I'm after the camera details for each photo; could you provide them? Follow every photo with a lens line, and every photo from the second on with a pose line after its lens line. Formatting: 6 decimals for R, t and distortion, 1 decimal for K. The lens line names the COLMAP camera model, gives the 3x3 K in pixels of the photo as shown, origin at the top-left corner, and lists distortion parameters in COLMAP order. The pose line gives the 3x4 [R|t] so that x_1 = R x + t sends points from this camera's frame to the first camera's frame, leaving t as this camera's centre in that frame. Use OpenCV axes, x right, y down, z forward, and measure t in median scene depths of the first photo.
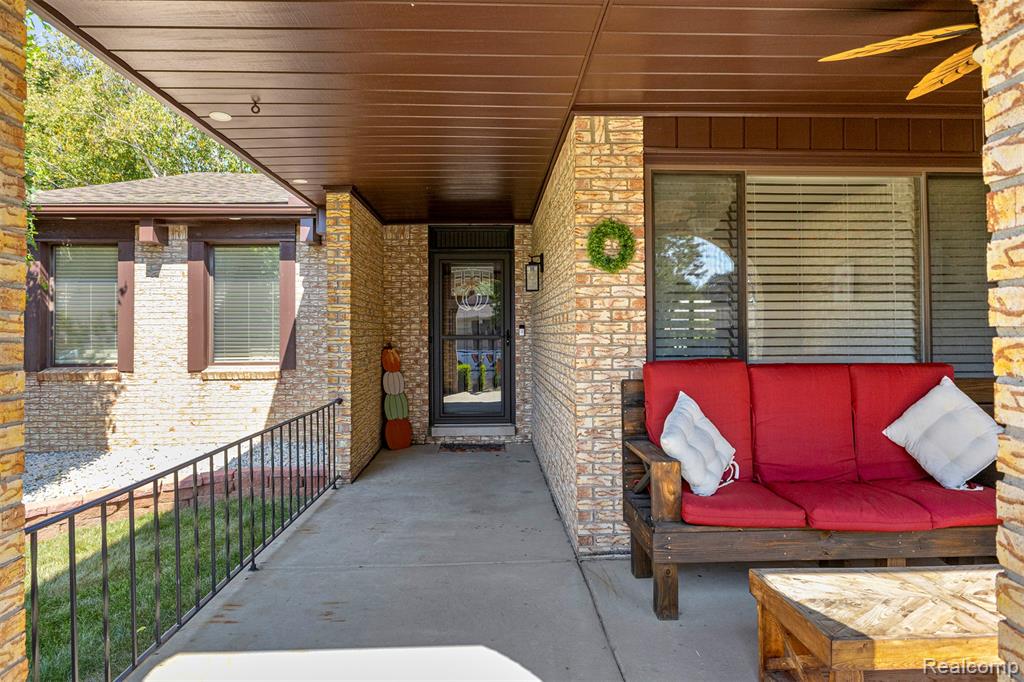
lens RADIAL K [[581.0, 0, 512.1], [0, 581.0, 337.0], [0, 0, 1]] dist [0.007654, 0.001240]
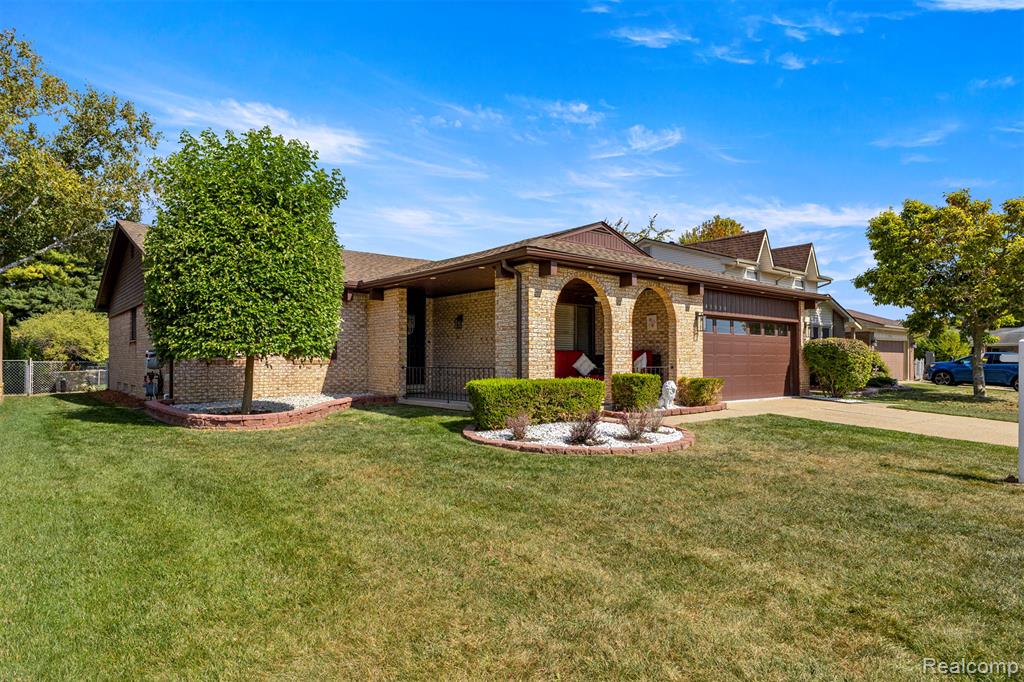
lens RADIAL K [[581.0, 0, 521.8], [0, 581.0, 372.0], [0, 0, 1]] dist [0.007654, 0.001240]
pose [[0.787587, -0.005352, 0.616181, -2.275373], [-0.002326, 0.999929, 0.011658, 0.148671], [-0.616200, -0.010615, 0.787518, -2.140706]]
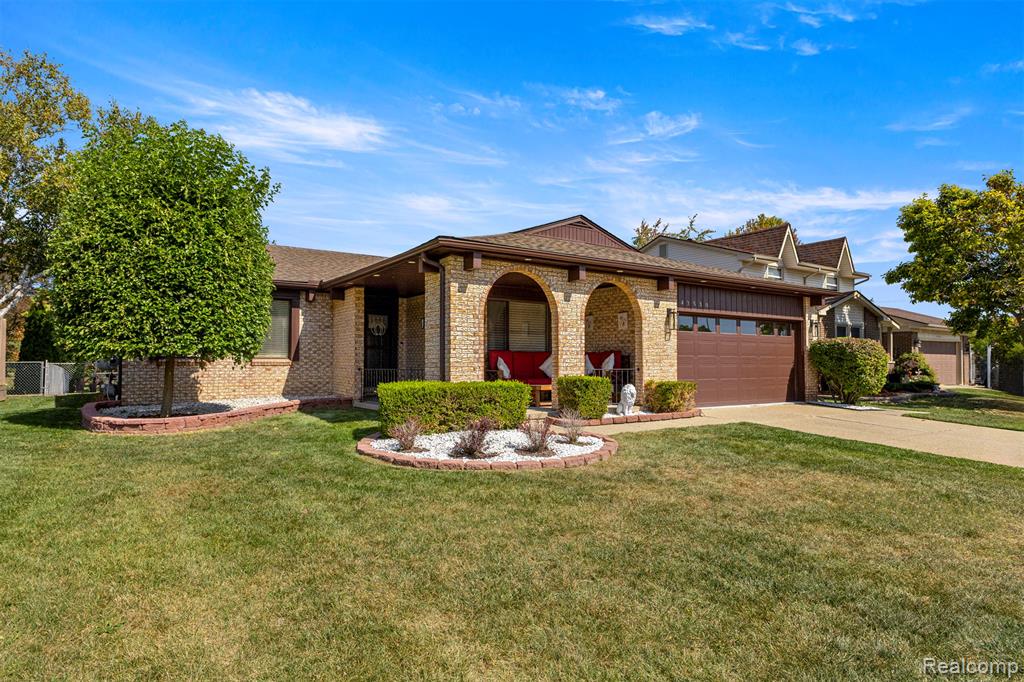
lens RADIAL K [[568.0, 0, 517.6], [0, 568.0, 367.5], [0, 0, 1]] dist [0.006372, -0.001813]
pose [[0.846890, 0.002939, 0.531760, -1.569159], [-0.003802, 0.999993, 0.000527, 0.149290], [-0.531755, -0.002468, 0.846895, -2.237307]]
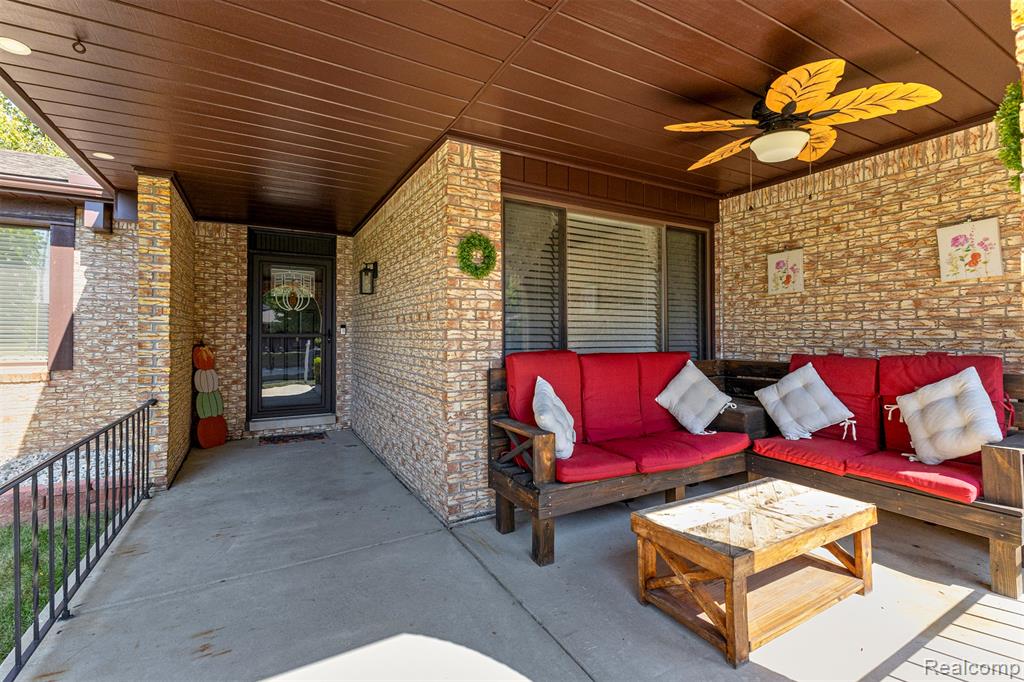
lens RADIAL K [[447.6, 0, 511.5], [0, 447.6, 335.4], [0, 0, 1]] dist [0.011777, -0.001525]
pose [[0.890648, 0.006078, 0.454653, -0.177597], [-0.002794, 0.999965, -0.007894, 0.012269], [-0.454685, 0.005761, 0.890634, 0.156820]]
